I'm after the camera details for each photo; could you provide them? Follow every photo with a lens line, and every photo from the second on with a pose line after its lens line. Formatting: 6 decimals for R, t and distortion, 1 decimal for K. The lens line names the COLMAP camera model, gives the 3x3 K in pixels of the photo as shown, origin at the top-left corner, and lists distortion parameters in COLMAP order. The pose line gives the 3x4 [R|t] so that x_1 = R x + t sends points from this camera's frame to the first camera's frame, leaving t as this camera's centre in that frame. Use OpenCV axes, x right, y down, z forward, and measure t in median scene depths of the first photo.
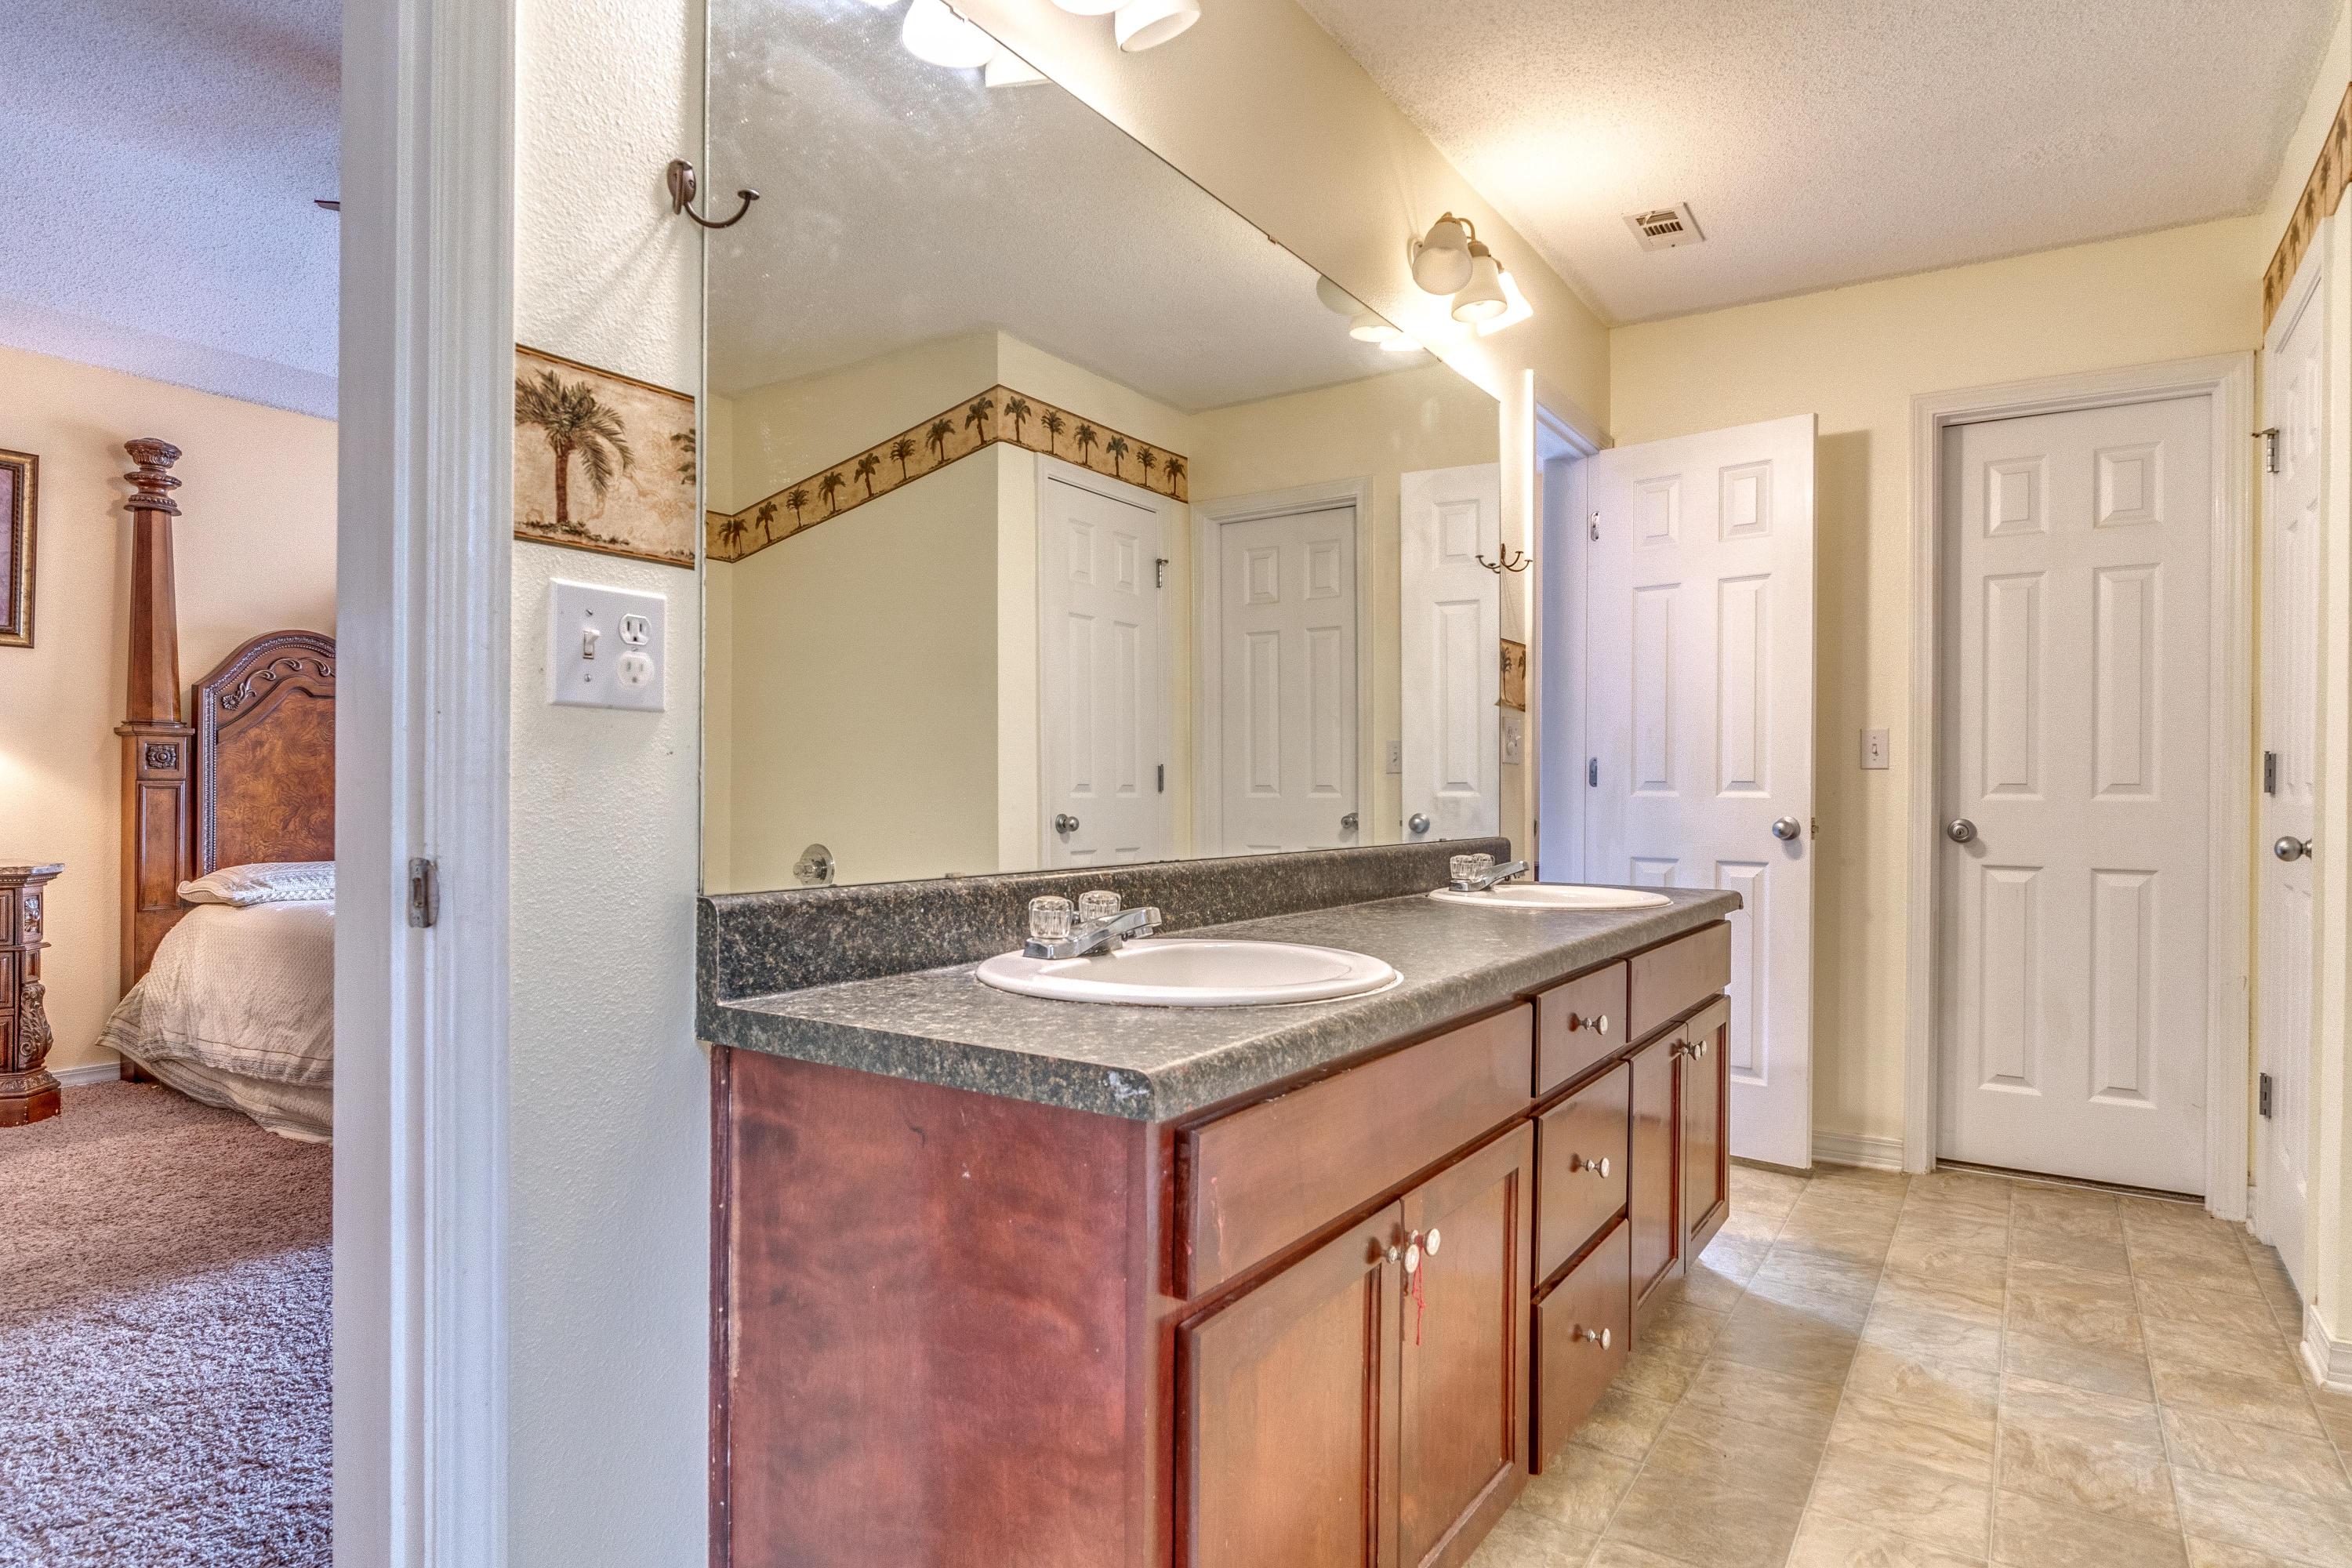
lens RADIAL K [[1326.2, 0, 1207.7], [0, 1326.2, 793.6], [0, 0, 1]] dist [-0.006062, -0.001658]
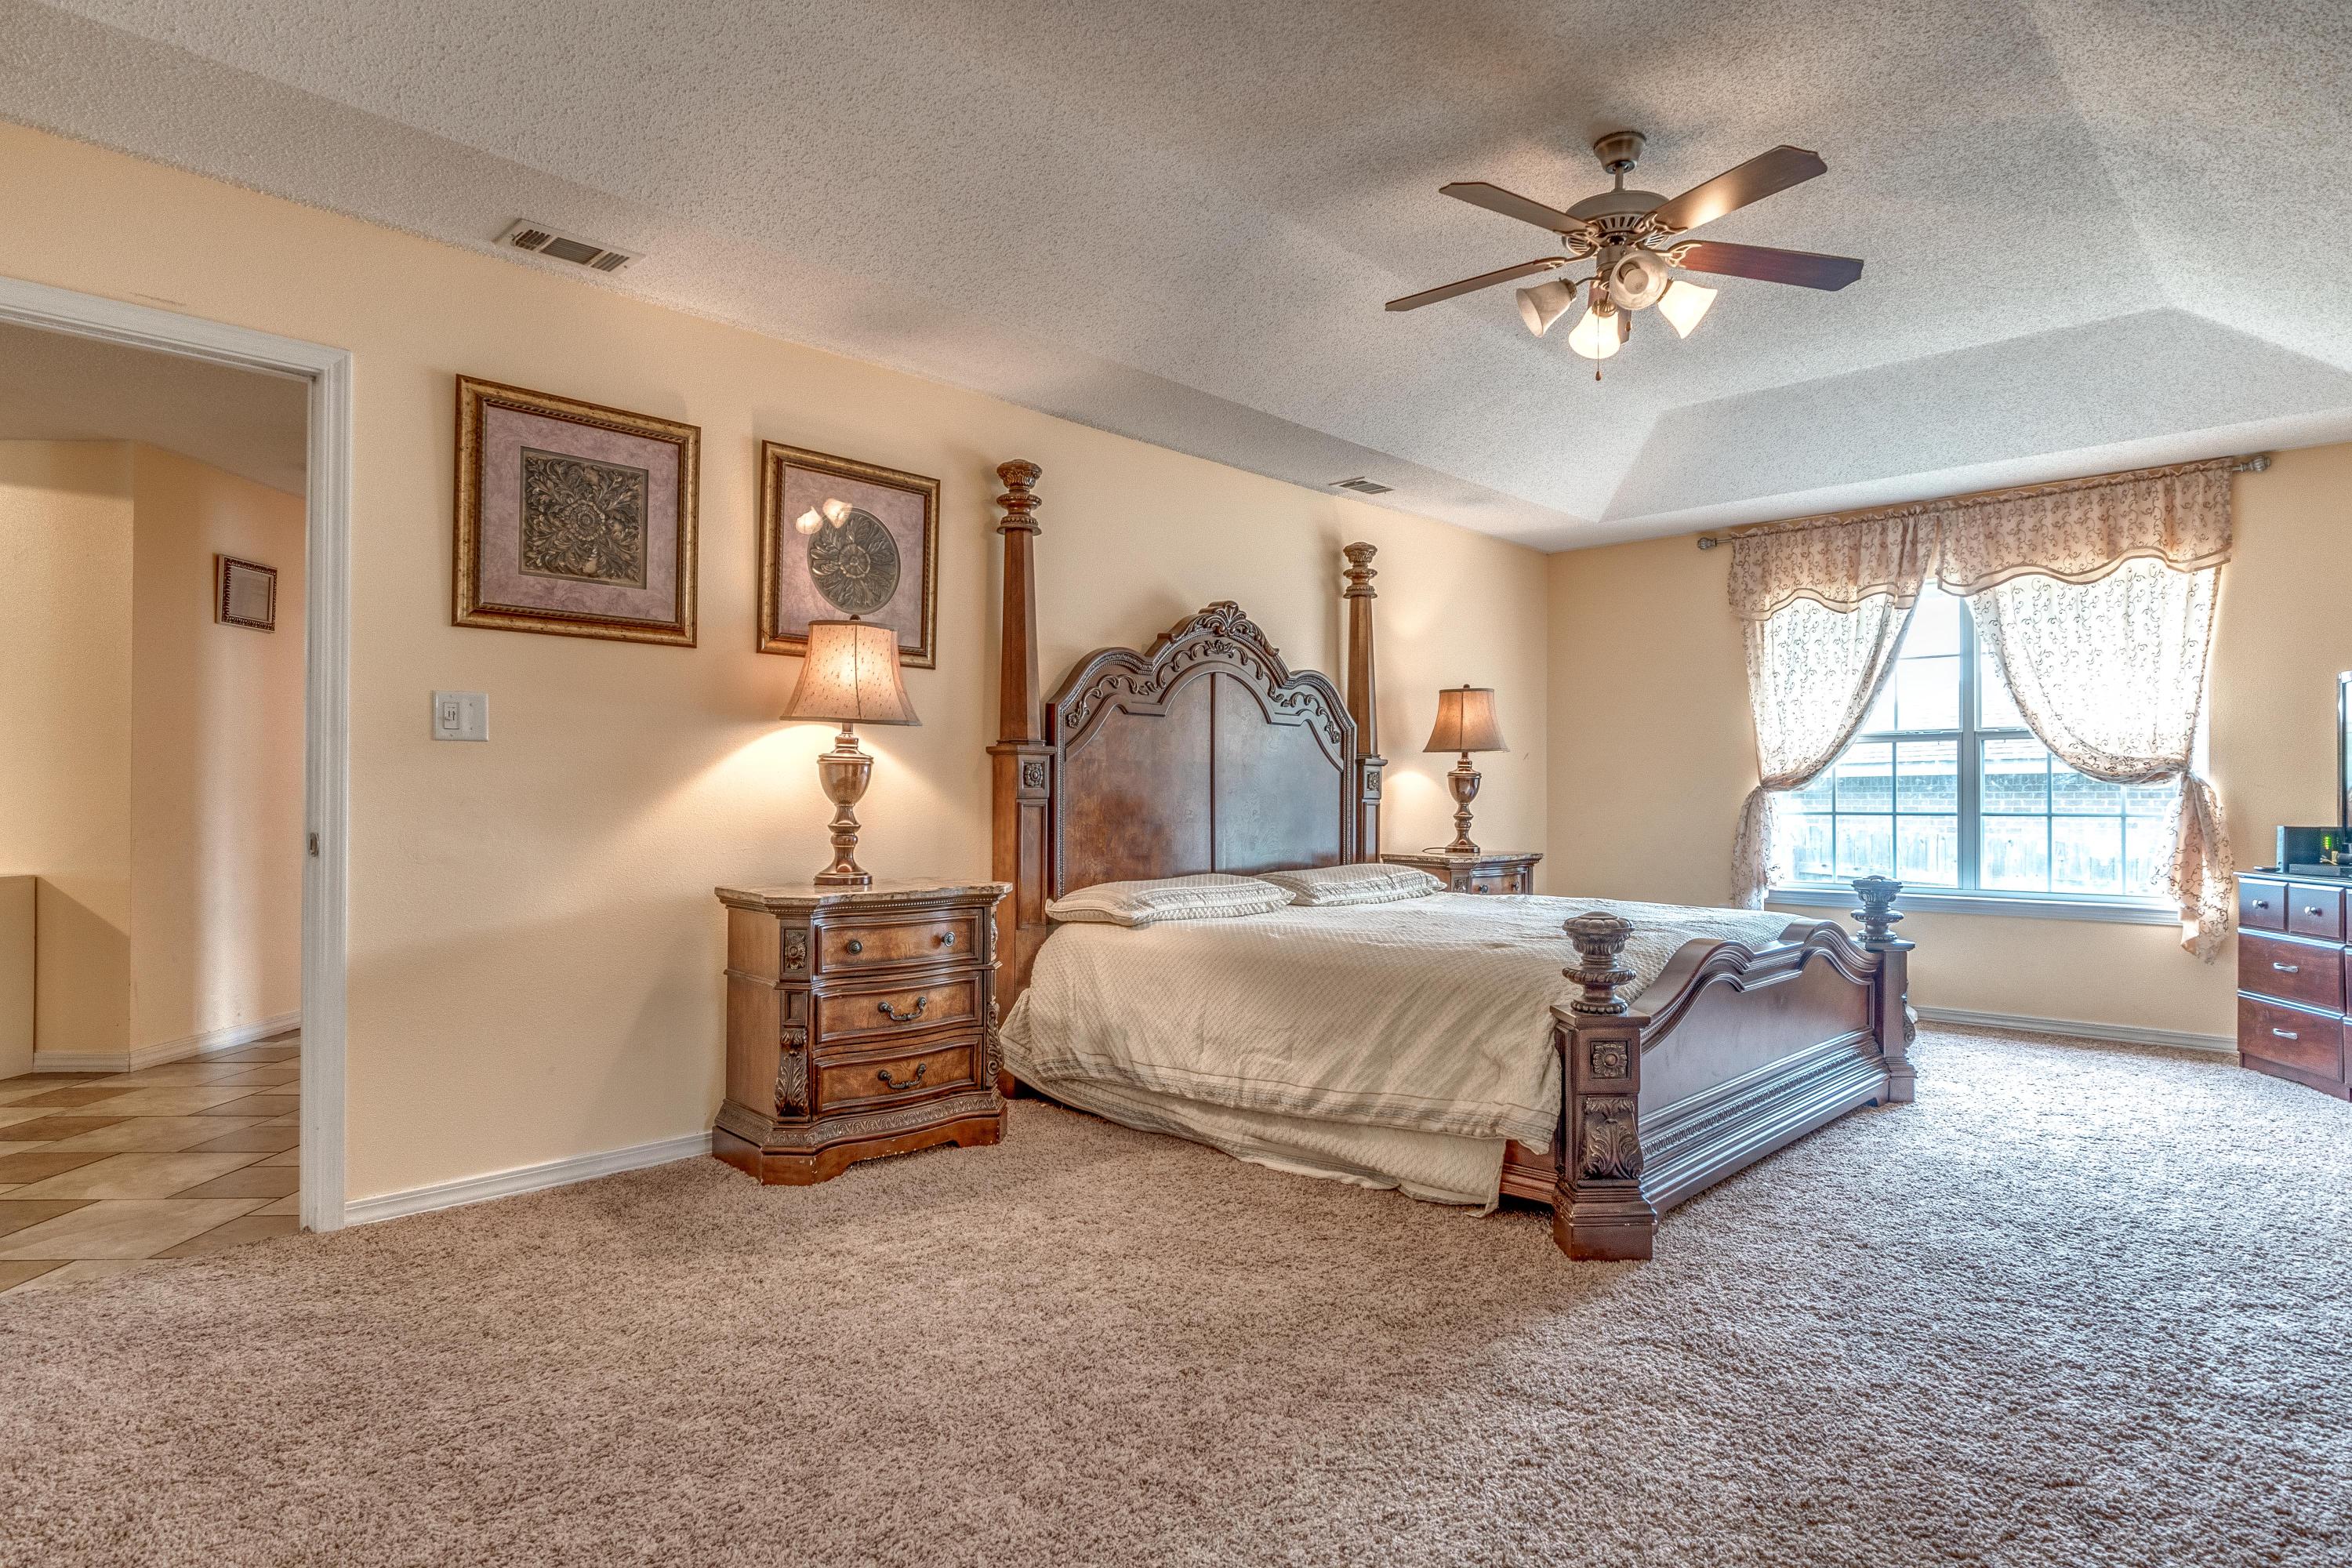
lens RADIAL K [[1326.2, 0, 1207.7], [0, 1326.2, 793.6], [0, 0, 1]] dist [-0.006062, -0.001658]
pose [[0.983570, -0.004189, -0.180480, -0.496484], [0.002943, 0.999970, -0.007172, -0.006468], [0.180505, 0.006523, 0.983553, 0.032522]]
